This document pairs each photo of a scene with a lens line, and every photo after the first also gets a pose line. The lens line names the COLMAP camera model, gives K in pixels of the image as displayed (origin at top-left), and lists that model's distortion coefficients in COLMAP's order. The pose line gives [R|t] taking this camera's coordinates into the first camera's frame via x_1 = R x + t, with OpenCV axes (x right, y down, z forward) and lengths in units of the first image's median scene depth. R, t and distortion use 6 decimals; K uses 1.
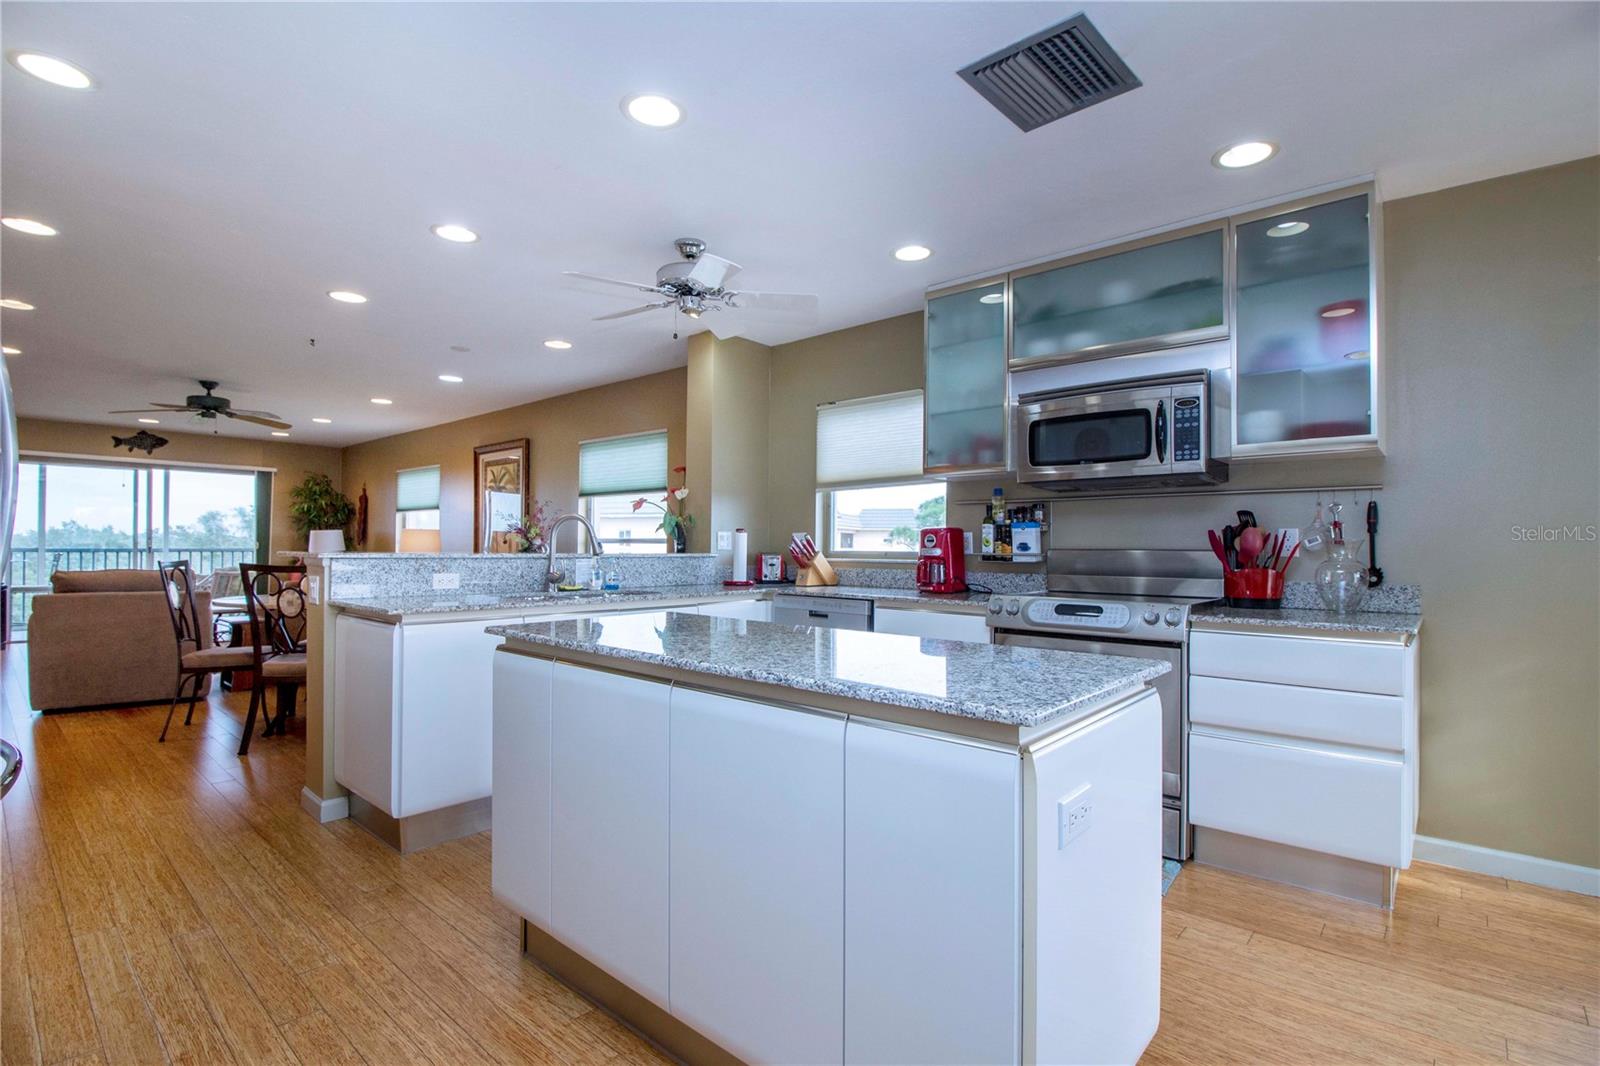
lens RADIAL K [[739.5, 0, 803.1], [0, 739.5, 540.4], [0, 0, 1]] dist [0.000306, -0.009471]
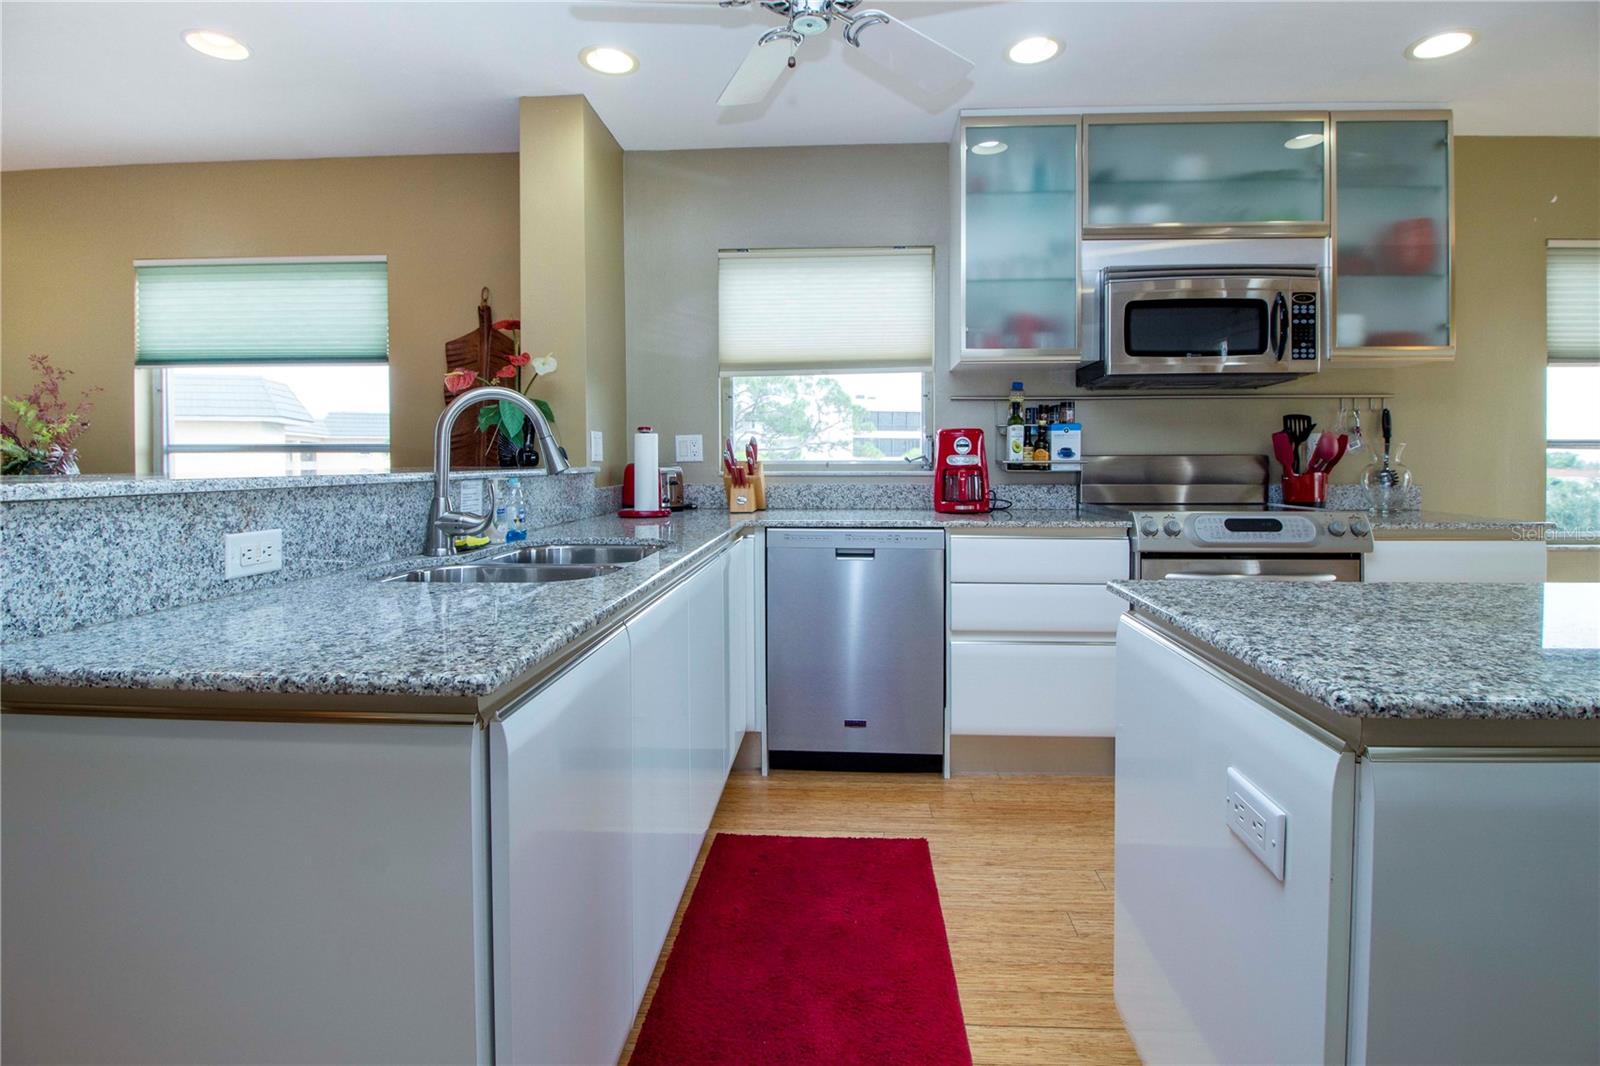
lens RADIAL K [[761.3, 0, 802.8], [0, 761.3, 471.9], [0, 0, 1]] dist [-0.013245, -0.000292]
pose [[0.792247, -0.020421, 0.609859, -0.453080], [0.001981, 0.999521, 0.030895, 0.003207], [-0.610197, -0.023269, 0.791908, 0.487448]]
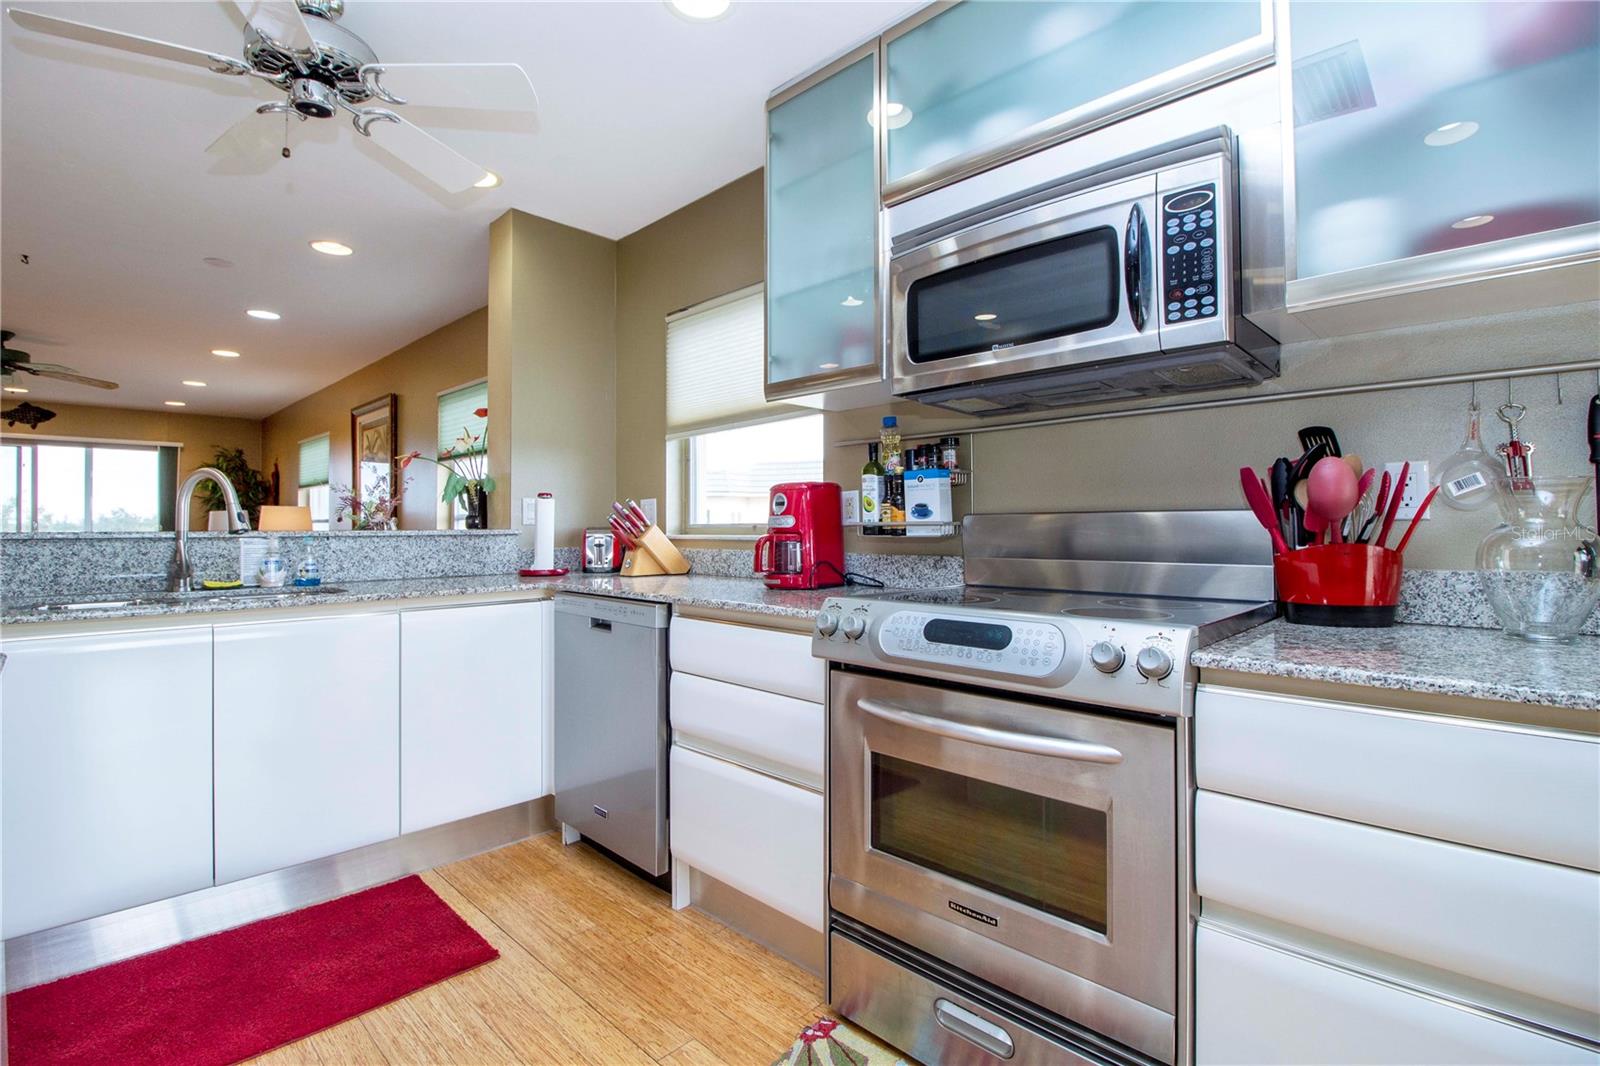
lens RADIAL K [[738.0, 0, 796.5], [0, 738.0, 516.7], [0, 0, 1]] dist [-0.016295, -0.001125]
pose [[0.998324, -0.013221, -0.056348, 0.226396], [0.013063, 0.999910, -0.003158, 0.013748], [0.056385, 0.002416, 0.998406, 0.400046]]
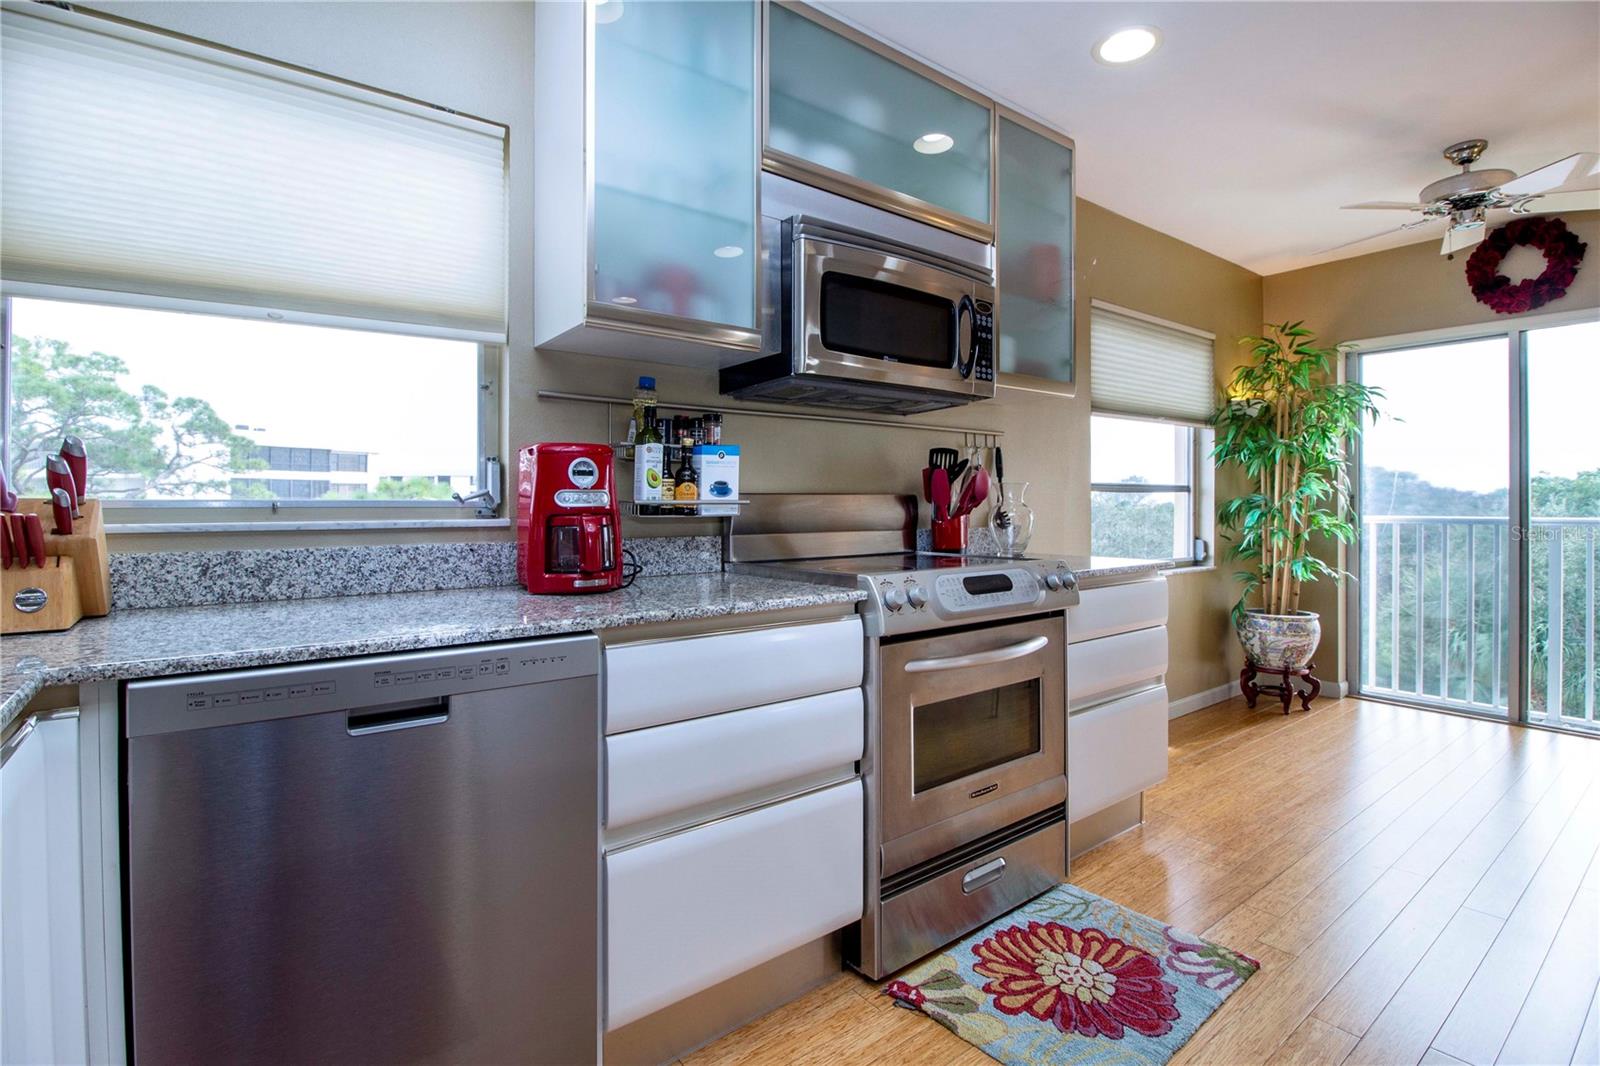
lens RADIAL K [[758.7, 0, 816.0], [0, 758.7, 503.4], [0, 0, 1]] dist [-0.001194, -0.012411]
pose [[0.186678, -0.008821, 0.982381, -0.246698], [-0.007292, 0.999920, 0.010364, 0.013261], [-0.982394, -0.009099, 0.186599, 0.802170]]
